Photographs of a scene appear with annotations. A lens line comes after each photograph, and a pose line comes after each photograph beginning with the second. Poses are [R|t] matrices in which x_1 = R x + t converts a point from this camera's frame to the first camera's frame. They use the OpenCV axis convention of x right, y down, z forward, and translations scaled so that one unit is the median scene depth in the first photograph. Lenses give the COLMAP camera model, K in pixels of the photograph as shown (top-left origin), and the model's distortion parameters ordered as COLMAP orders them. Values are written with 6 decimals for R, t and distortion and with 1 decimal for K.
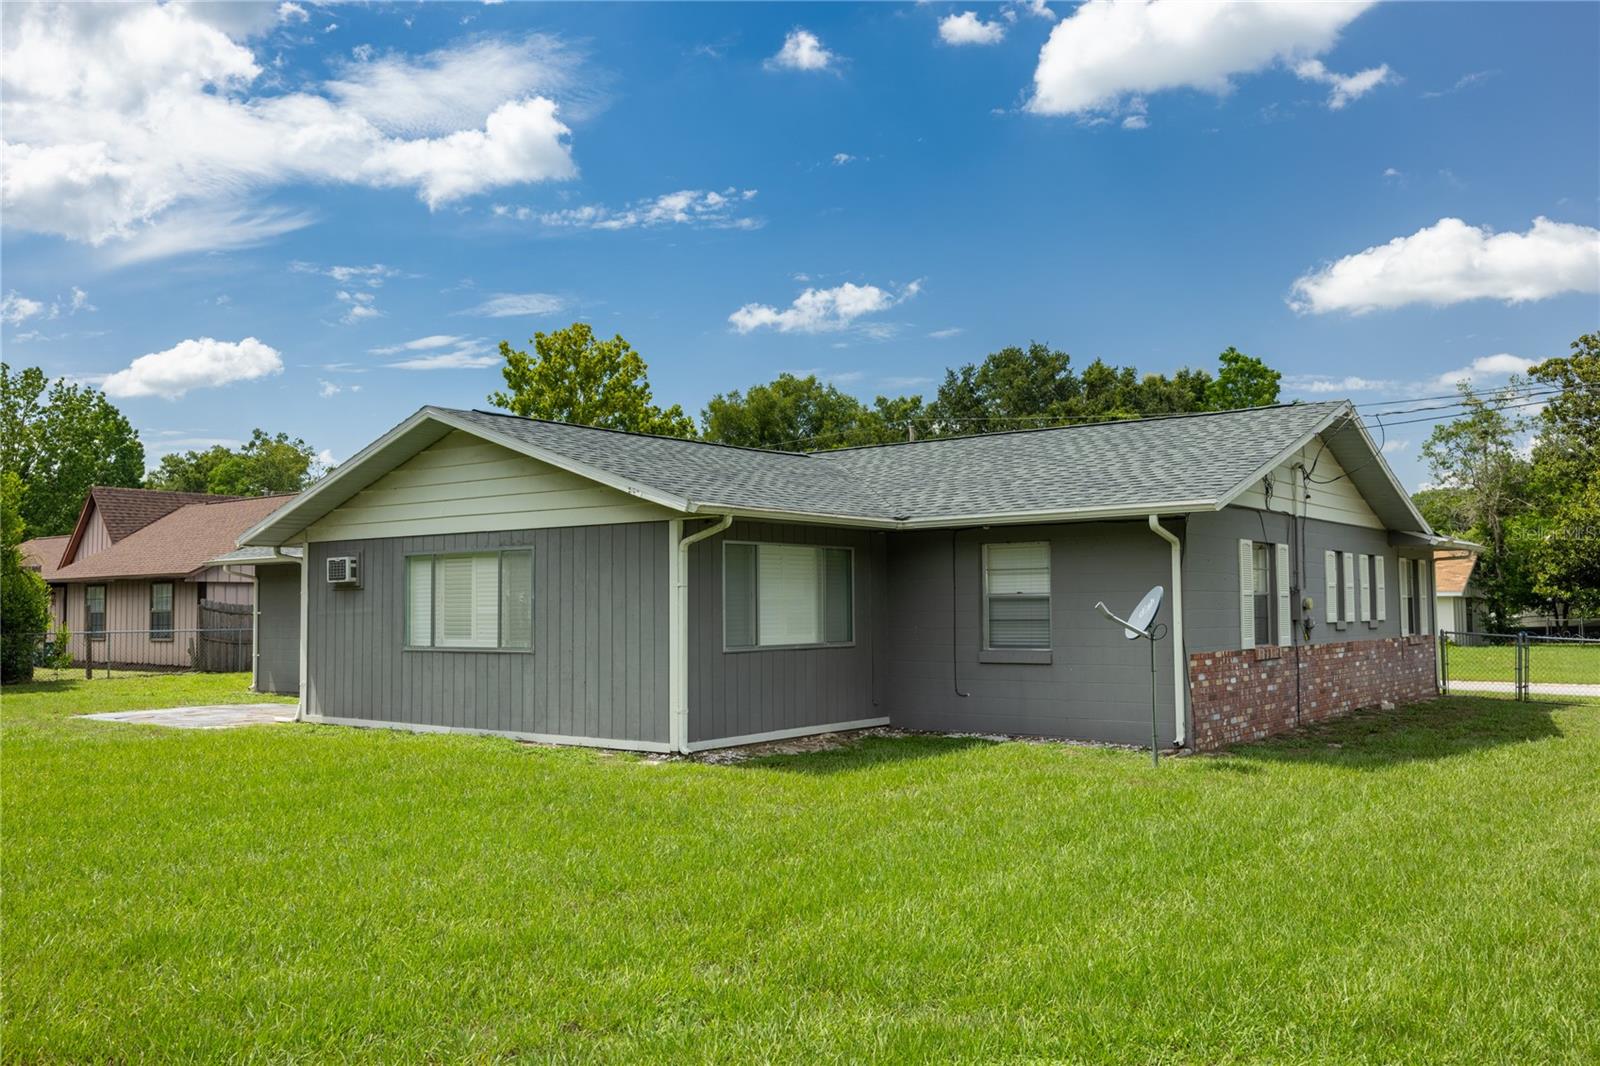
lens RADIAL K [[1346.2, 0, 804.5], [0, 1346.2, 537.0], [0, 0, 1]] dist [-0.010625, -0.009387]
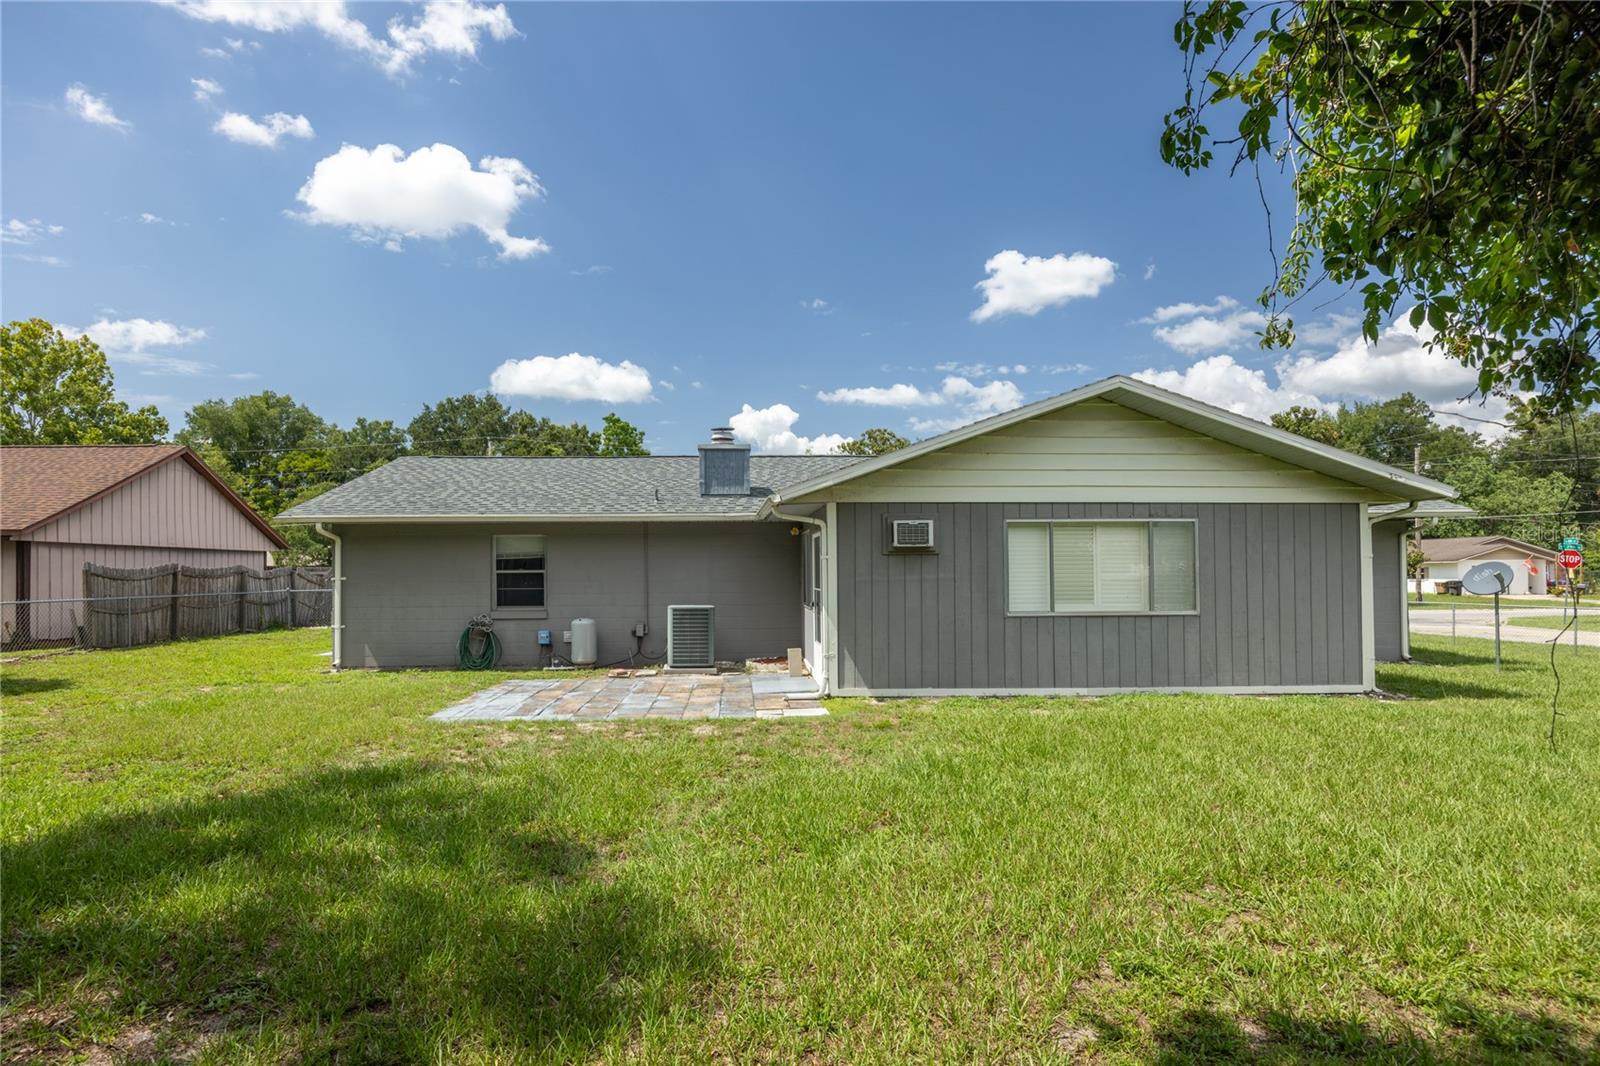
lens RADIAL K [[862.9, 0, 785.7], [0, 862.9, 577.7], [0, 0, 1]] dist [-0.017891, 0.004763]
pose [[0.776662, 0.009985, 0.629839, -0.878095], [-0.038586, 0.998751, 0.031749, 0.044461], [-0.628735, -0.048961, 0.776077, 0.637834]]
